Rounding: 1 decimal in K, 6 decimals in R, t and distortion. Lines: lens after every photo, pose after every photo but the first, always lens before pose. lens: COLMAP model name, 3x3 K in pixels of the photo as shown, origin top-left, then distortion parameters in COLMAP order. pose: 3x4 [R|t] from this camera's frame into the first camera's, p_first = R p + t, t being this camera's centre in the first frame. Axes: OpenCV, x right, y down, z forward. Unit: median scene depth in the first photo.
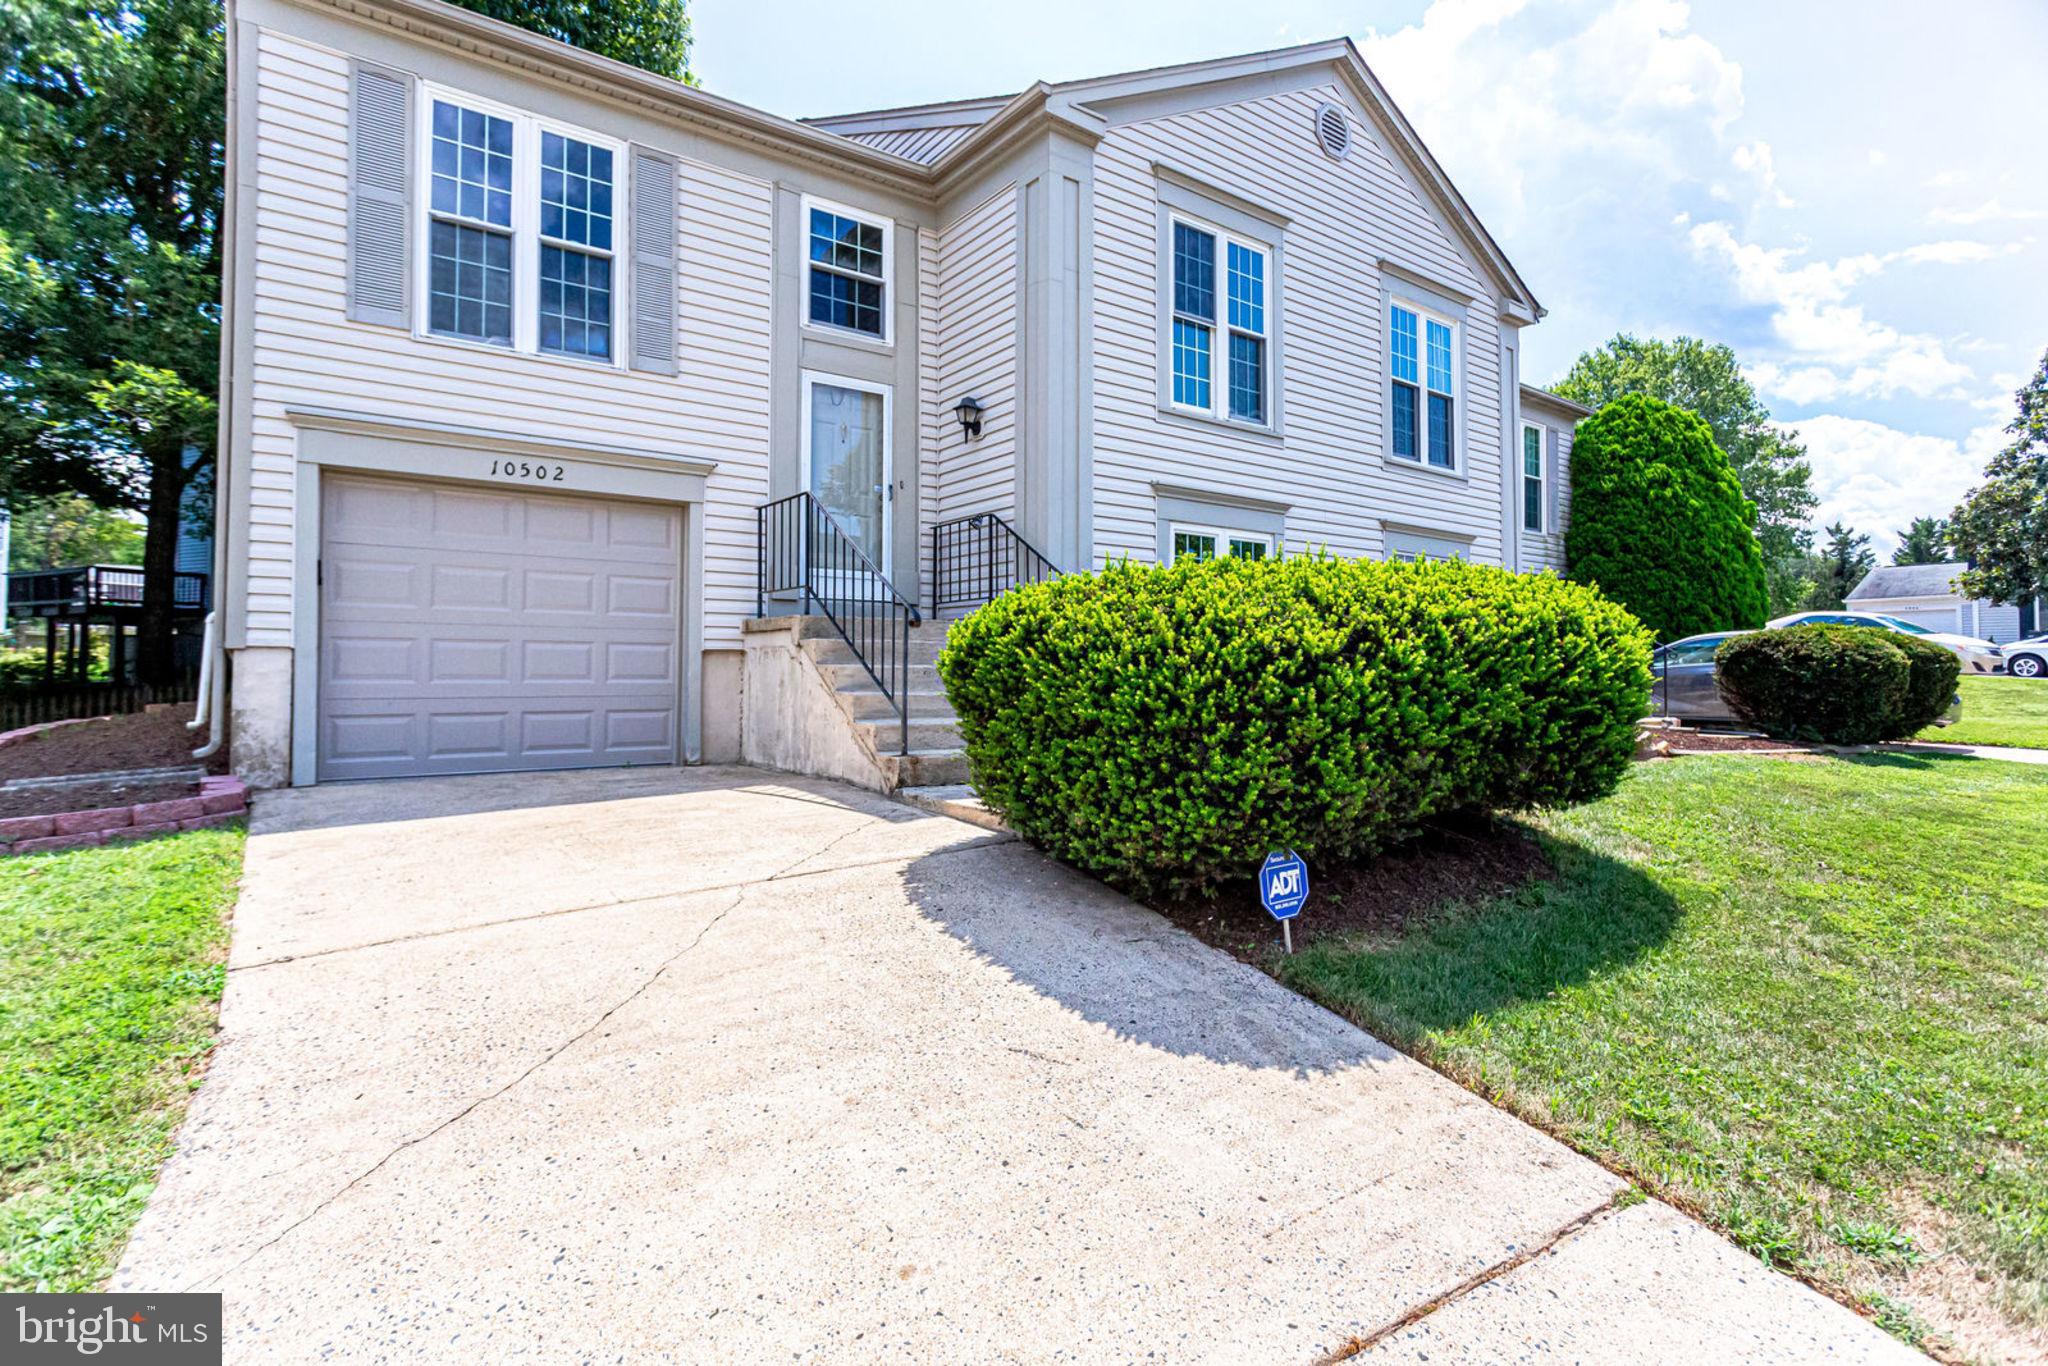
lens RADIAL K [[974.9, 0, 1039.3], [0, 974.9, 632.7], [0, 0, 1]] dist [0.002060, 0.000109]
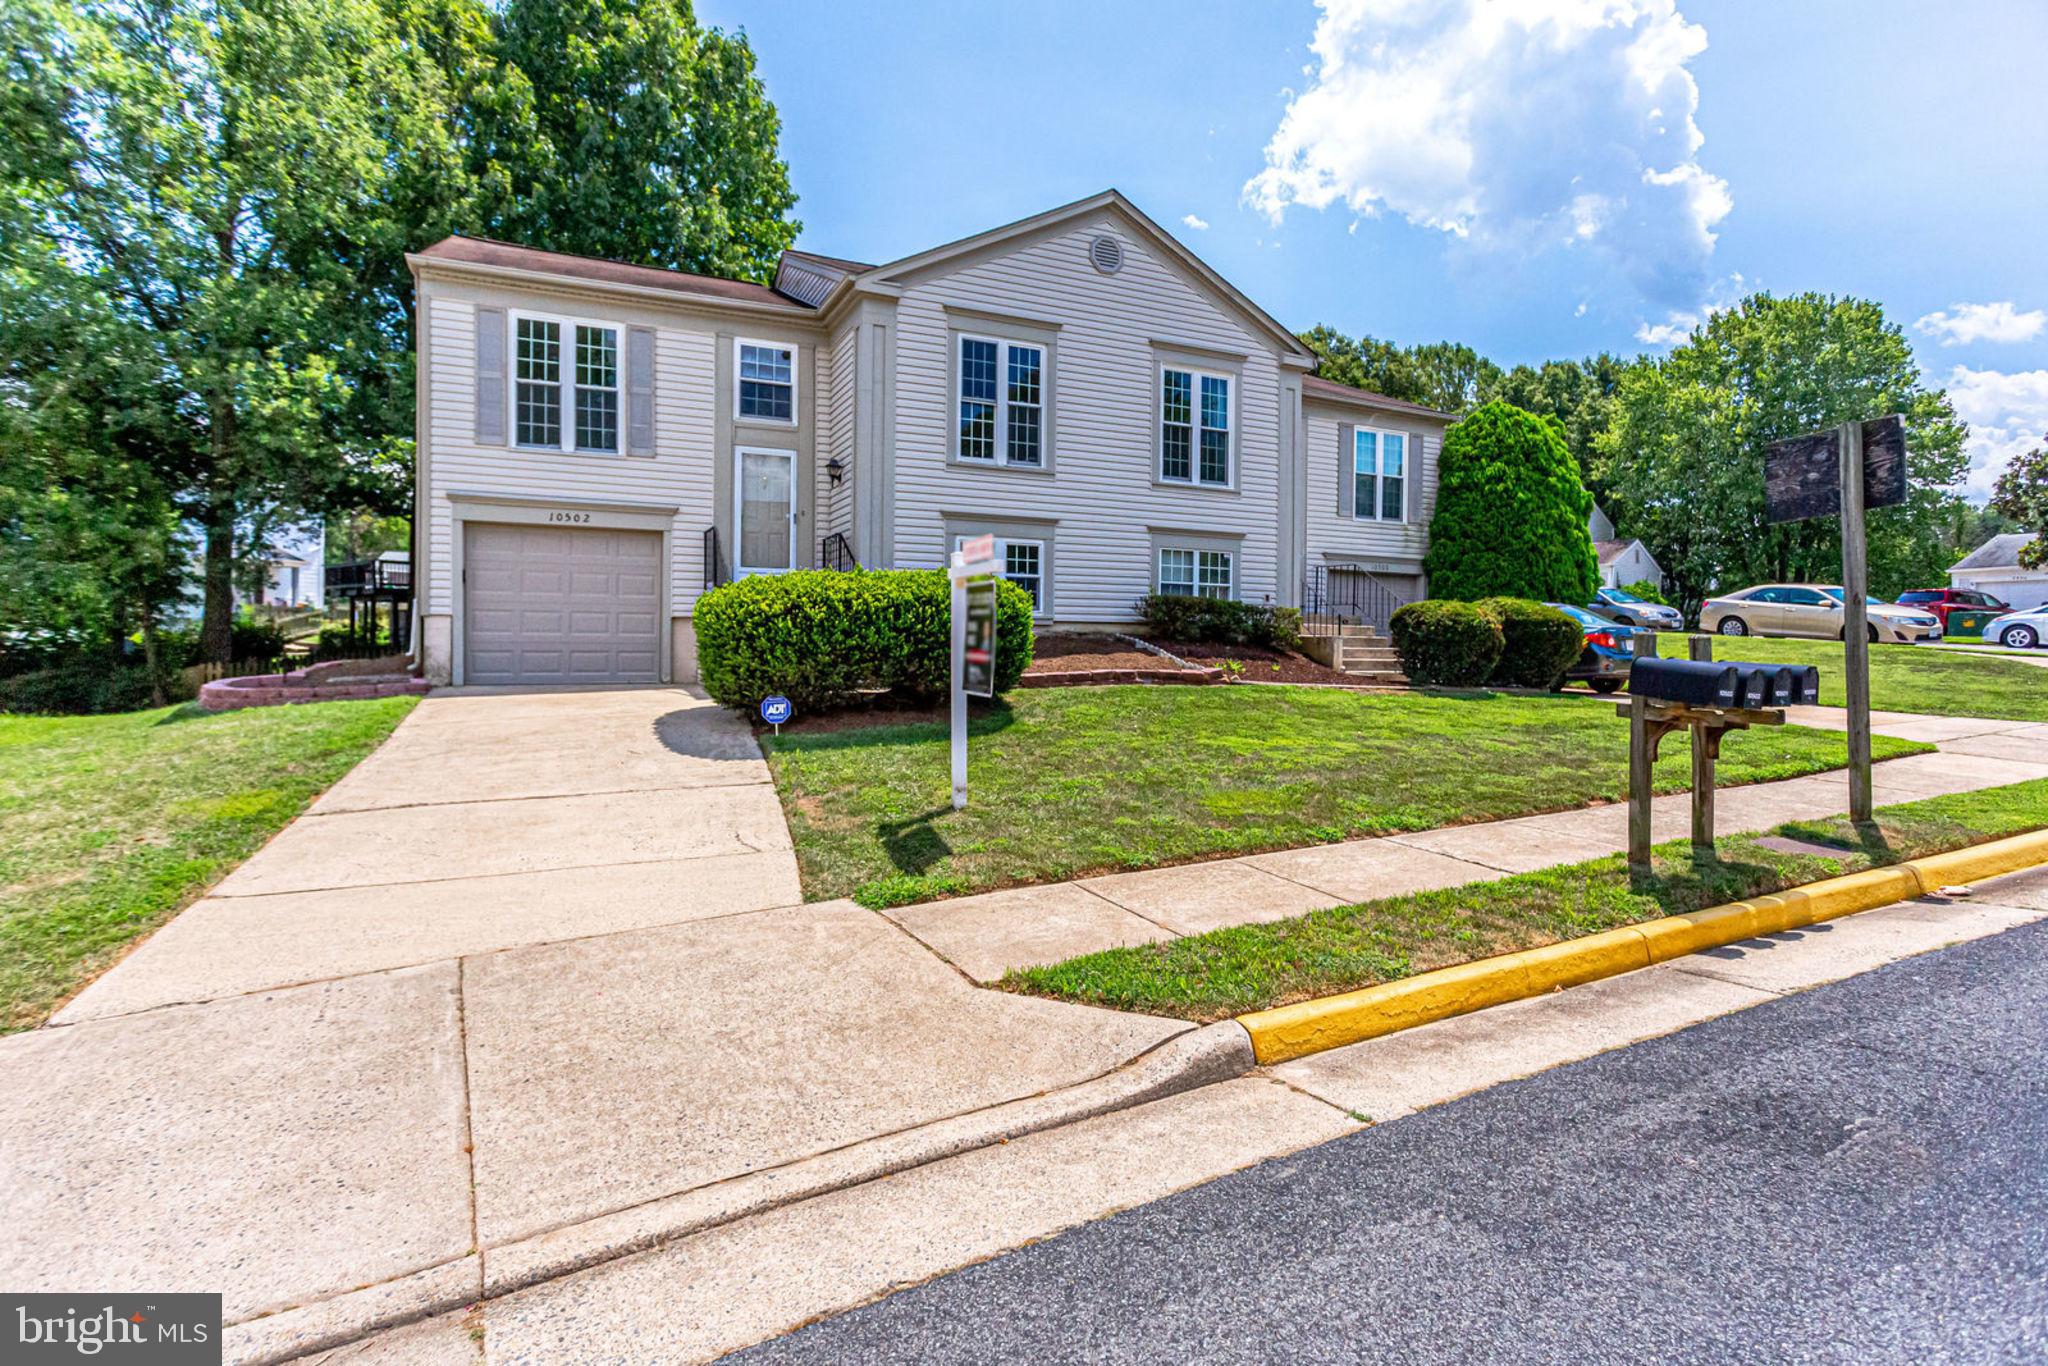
lens RADIAL K [[987.2, 0, 1035.3], [0, 987.2, 628.5], [0, 0, 1]] dist [0.002407, 0.000809]
pose [[0.982151, 0.001551, -0.188088, 0.556181], [0.002679, 0.999749, 0.022235, 0.001288], [0.188075, -0.022342, 0.981900, -0.532794]]
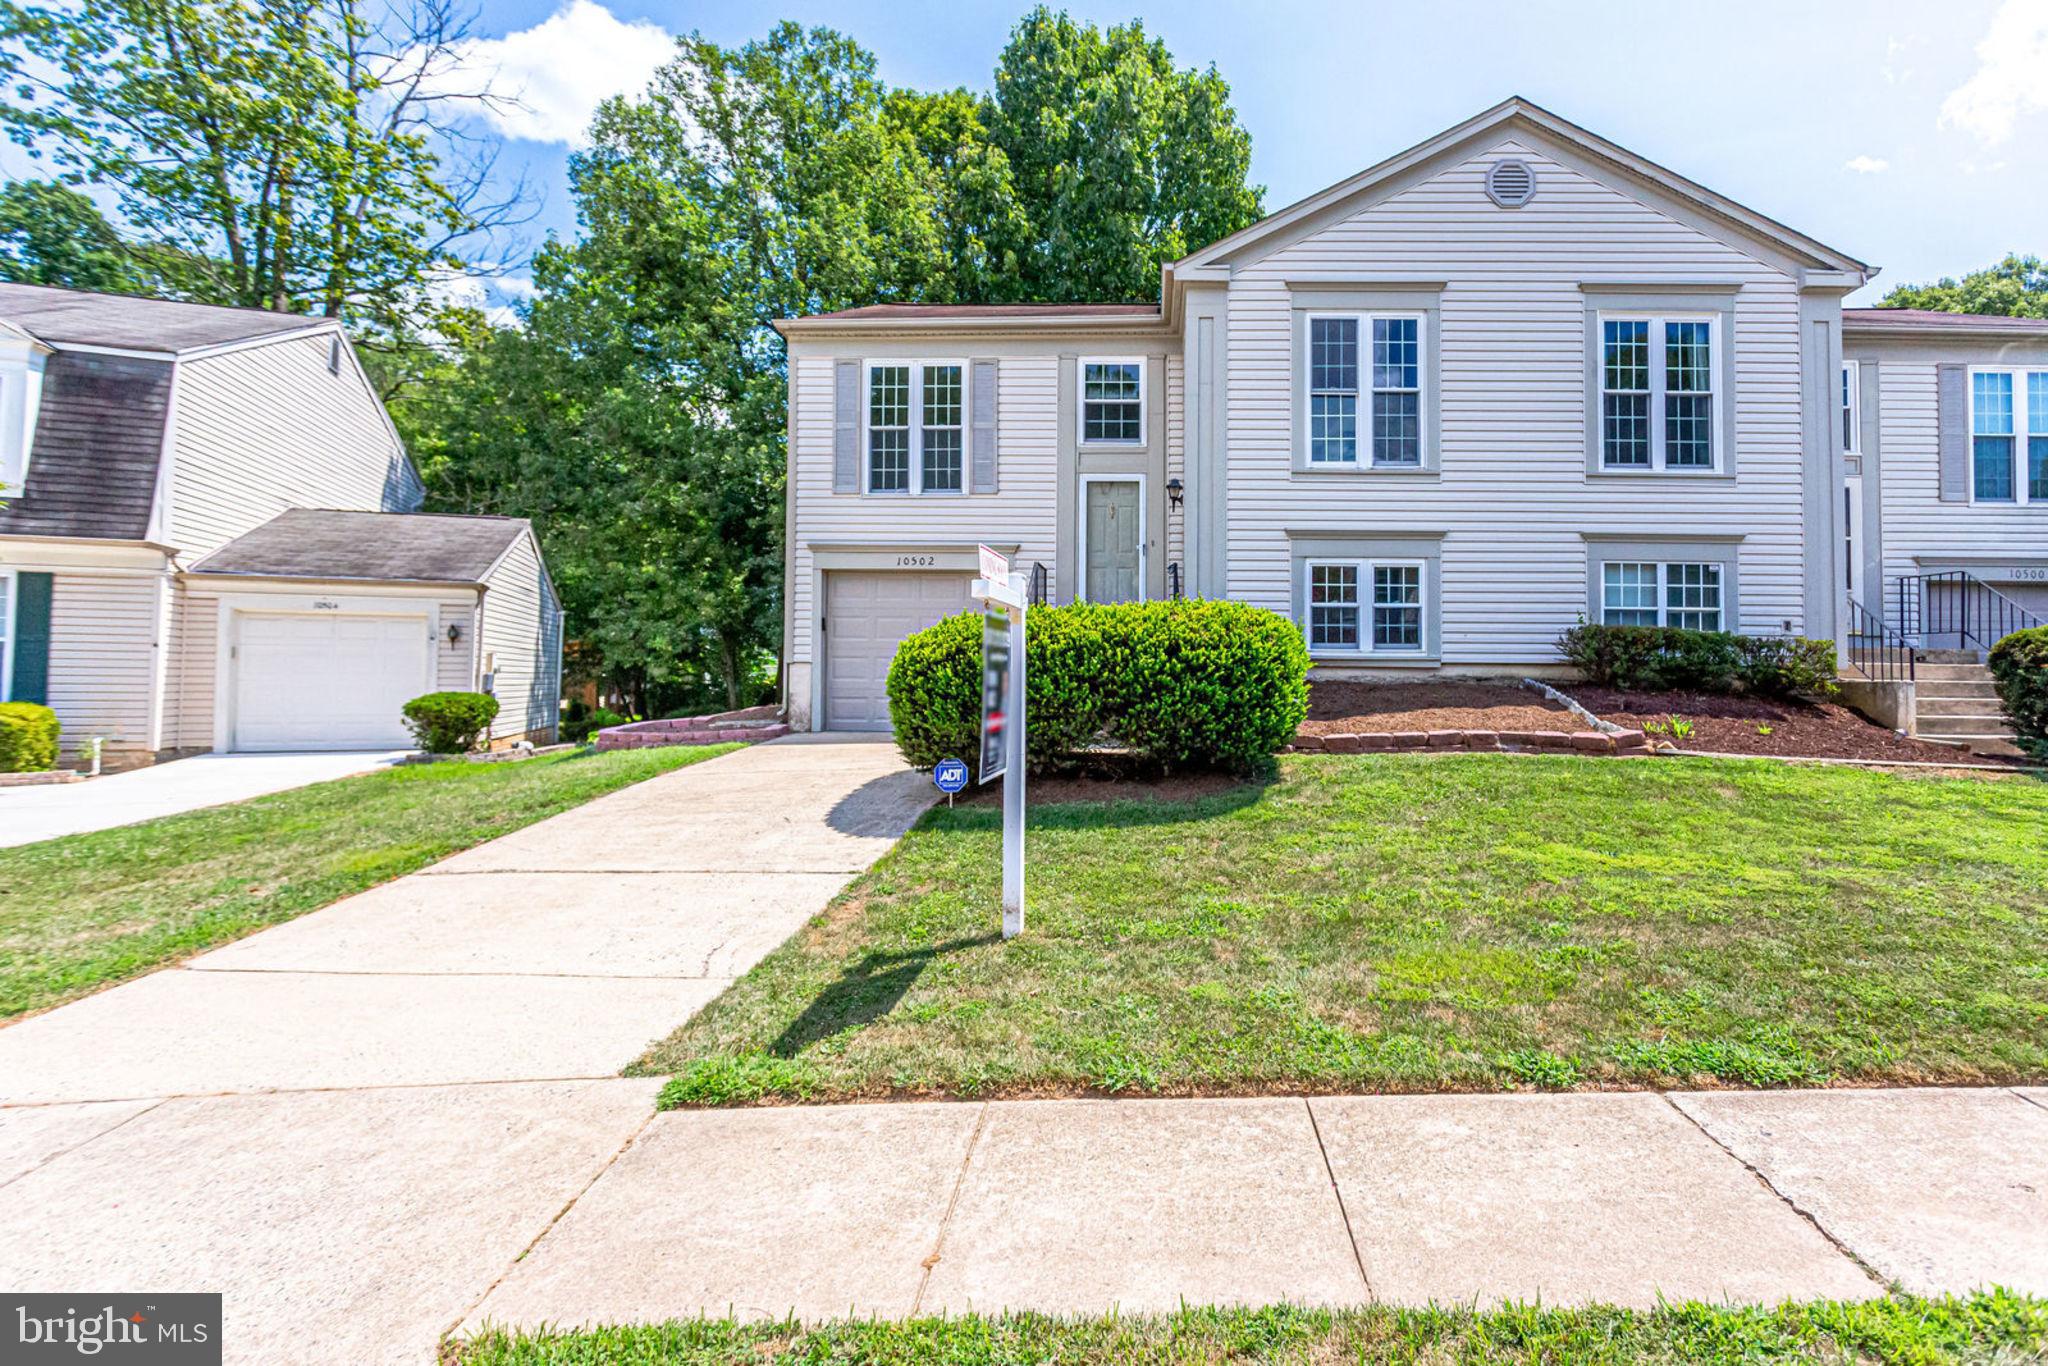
lens RADIAL K [[1007.5, 0, 1147.0], [0, 1007.5, 633.6], [0, 0, 1]] dist [-0.005544, 0.006937]
pose [[0.798203, -0.024721, -0.601881, 0.757356], [0.018477, 0.999692, -0.016556, 0.002932], [0.602105, 0.002094, 0.798414, -0.173397]]
